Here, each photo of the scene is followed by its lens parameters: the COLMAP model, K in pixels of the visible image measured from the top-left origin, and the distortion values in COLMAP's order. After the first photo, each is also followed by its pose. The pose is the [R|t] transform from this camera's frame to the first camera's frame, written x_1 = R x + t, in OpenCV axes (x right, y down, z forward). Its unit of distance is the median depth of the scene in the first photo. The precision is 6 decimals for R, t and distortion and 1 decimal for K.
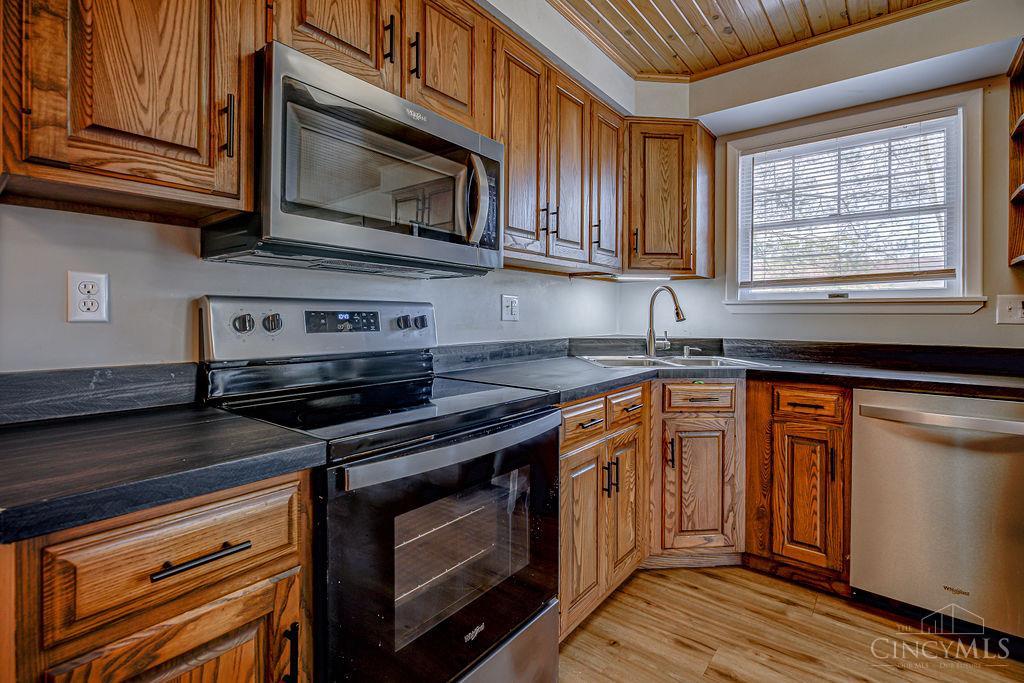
lens RADIAL K [[478.4, 0, 510.8], [0, 478.4, 319.0], [0, 0, 1]] dist [-0.005653, -0.000446]
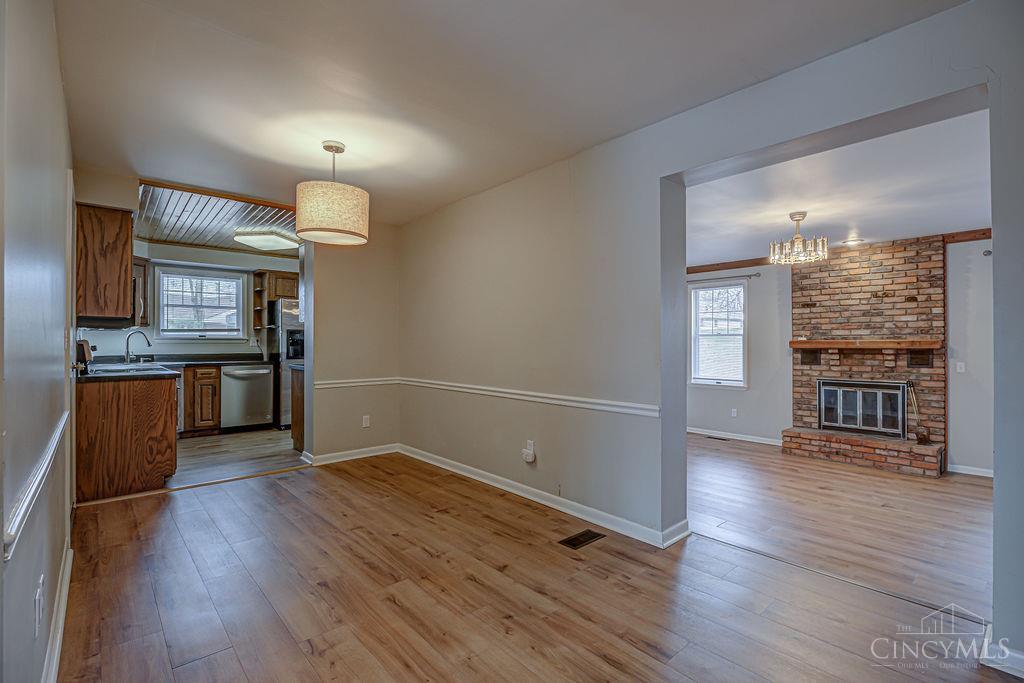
lens RADIAL K [[471.4, 0, 512.8], [0, 471.4, 338.1], [0, 0, 1]] dist [-0.003952, -0.000140]
pose [[0.168817, 0.005019, 0.985635, -1.887288], [0.007805, 0.999949, -0.006428, -0.010306], [-0.985617, 0.008778, 0.168769, -1.344043]]
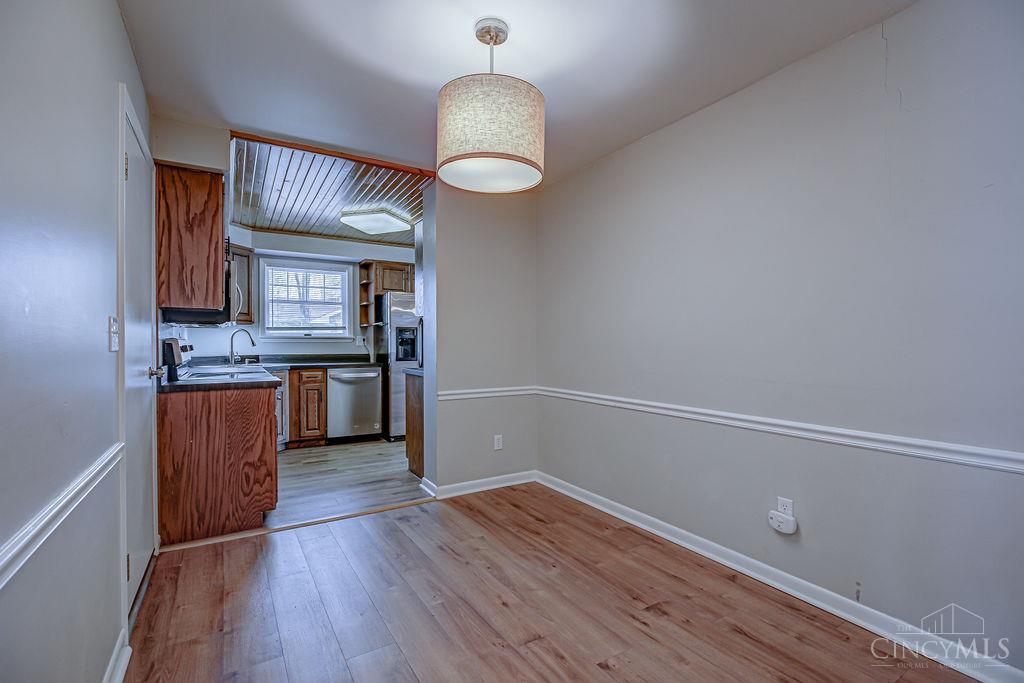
lens RADIAL K [[468.7, 0, 511.2], [0, 468.7, 344.0], [0, 0, 1]] dist [-0.000815, -0.000328]
pose [[0.339379, -0.007598, 0.940619, -1.396412], [0.008567, 0.999951, 0.004986, -0.007962], [-0.940611, 0.006366, 0.339427, -0.896053]]
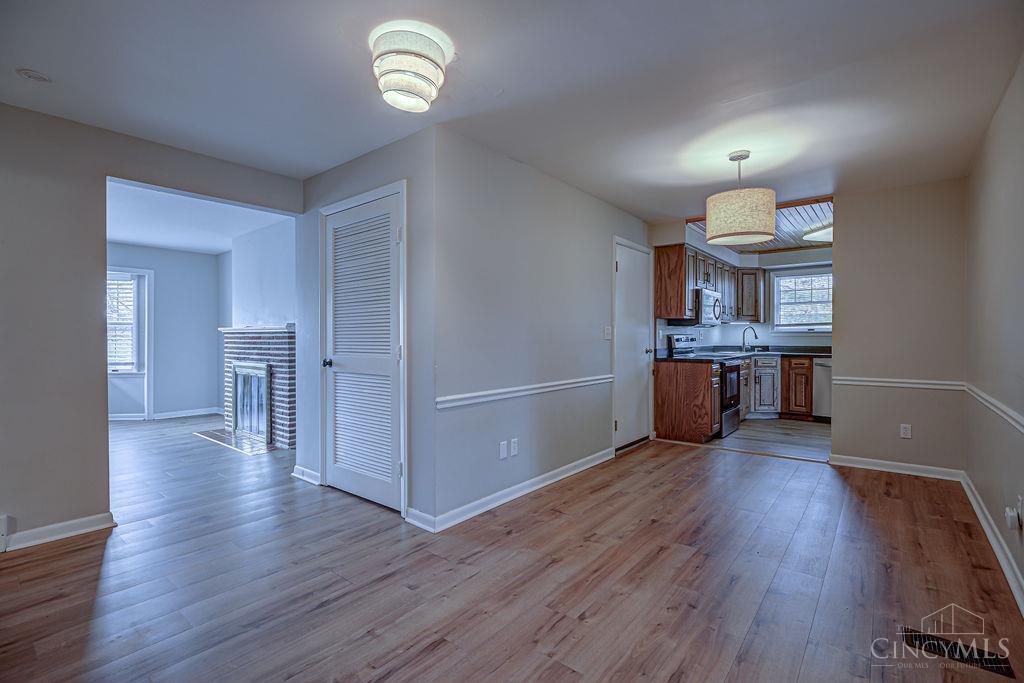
lens RADIAL K [[467.0, 0, 512.0], [0, 467.0, 341.5], [0, 0, 1]] dist [-0.002609, 0.000087]
pose [[0.999978, -0.006439, -0.001309, -1.307850], [0.006444, 0.999970, 0.004237, -0.002278], [0.001282, -0.004246, 0.999990, -2.133048]]
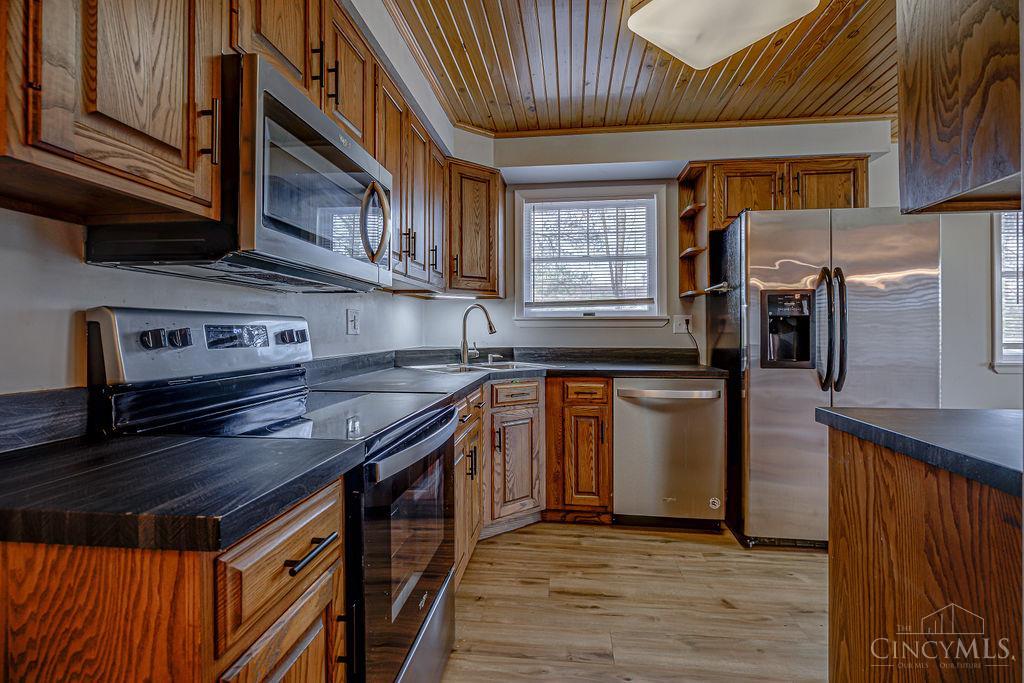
lens RADIAL K [[474.4, 0, 513.3], [0, 474.4, 329.9], [0, 0, 1]] dist [-0.002339, -0.000375]
pose [[0.844390, -0.004850, 0.535707, -0.286364], [0.008553, 0.999954, -0.004428, 0.000999], [-0.535661, 0.008321, 0.844392, -0.057922]]
